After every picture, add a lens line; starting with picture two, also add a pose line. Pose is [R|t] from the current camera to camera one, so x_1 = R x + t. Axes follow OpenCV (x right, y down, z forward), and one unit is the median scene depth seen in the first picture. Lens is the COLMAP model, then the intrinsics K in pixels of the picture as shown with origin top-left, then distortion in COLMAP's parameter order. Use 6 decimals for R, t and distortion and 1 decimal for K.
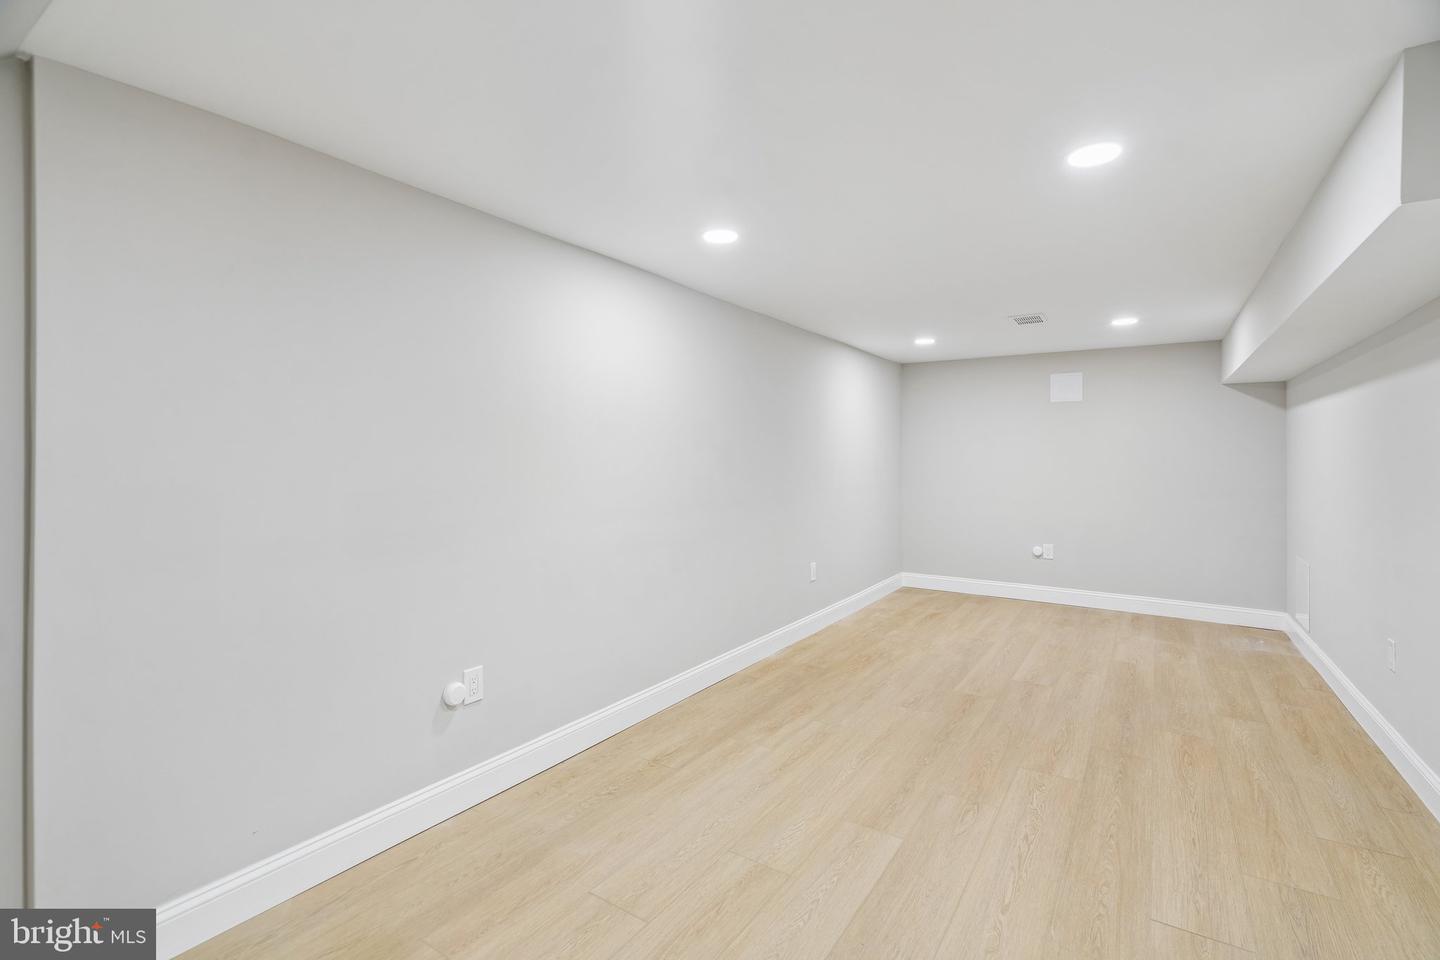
lens RADIAL K [[647.7, 0, 720.9], [0, 647.7, 472.7], [0, 0, 1]] dist [0.004226, 0.000281]
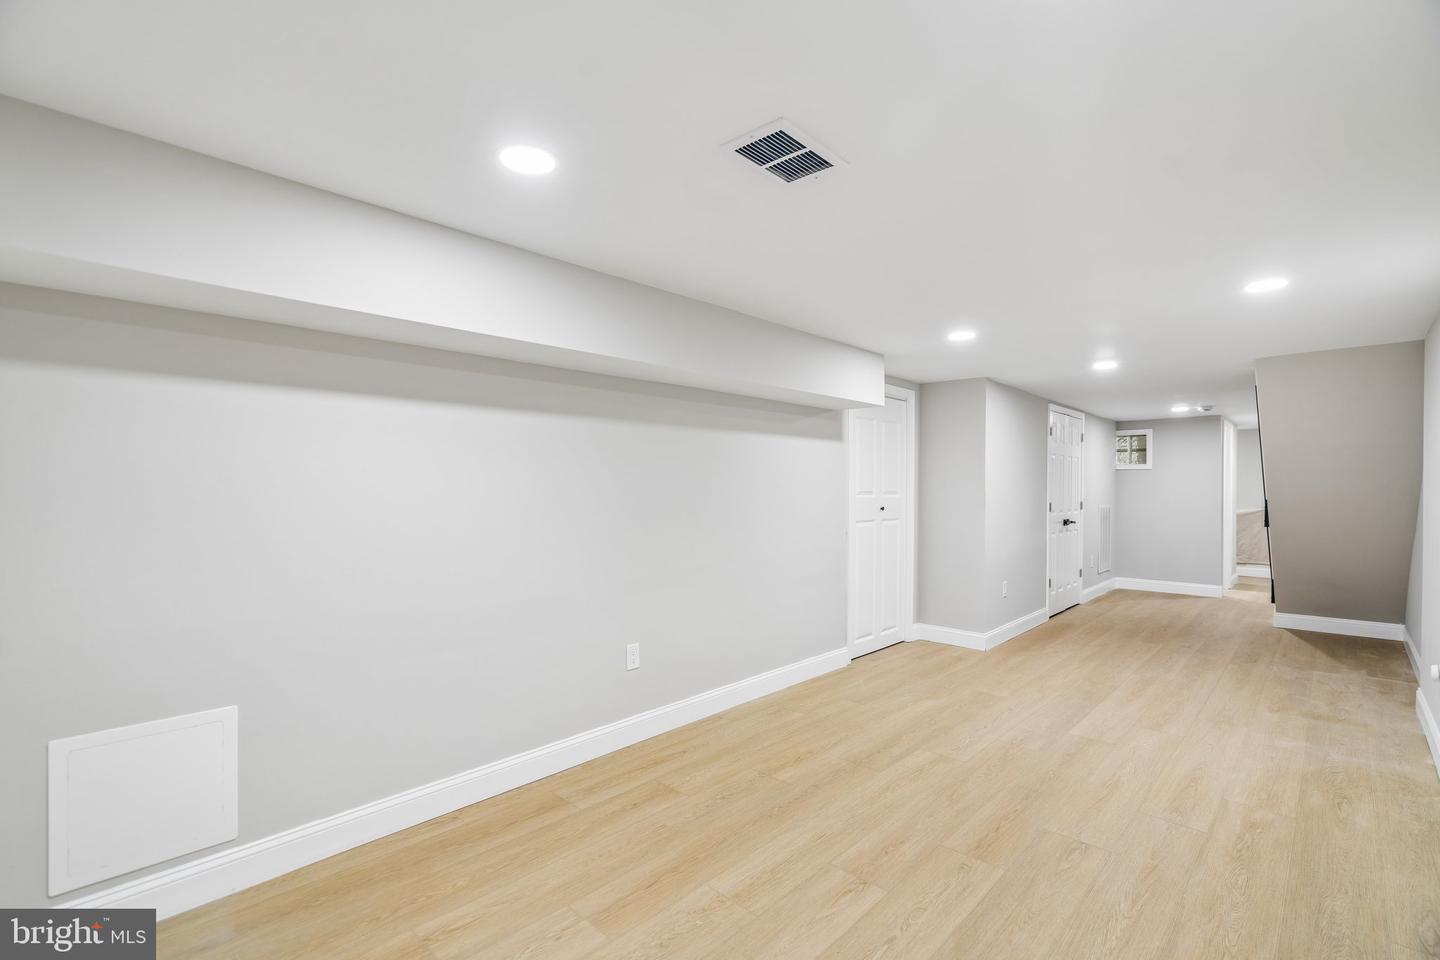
lens RADIAL K [[647.7, 0, 718.5], [0, 647.7, 481.0], [0, 0, 1]] dist [0.004226, 0.000281]
pose [[-0.985790, -0.004361, 0.167926, 0.630356], [-0.002009, 0.999898, 0.014175, -0.051842], [-0.167971, 0.013636, -0.985698, 1.981254]]
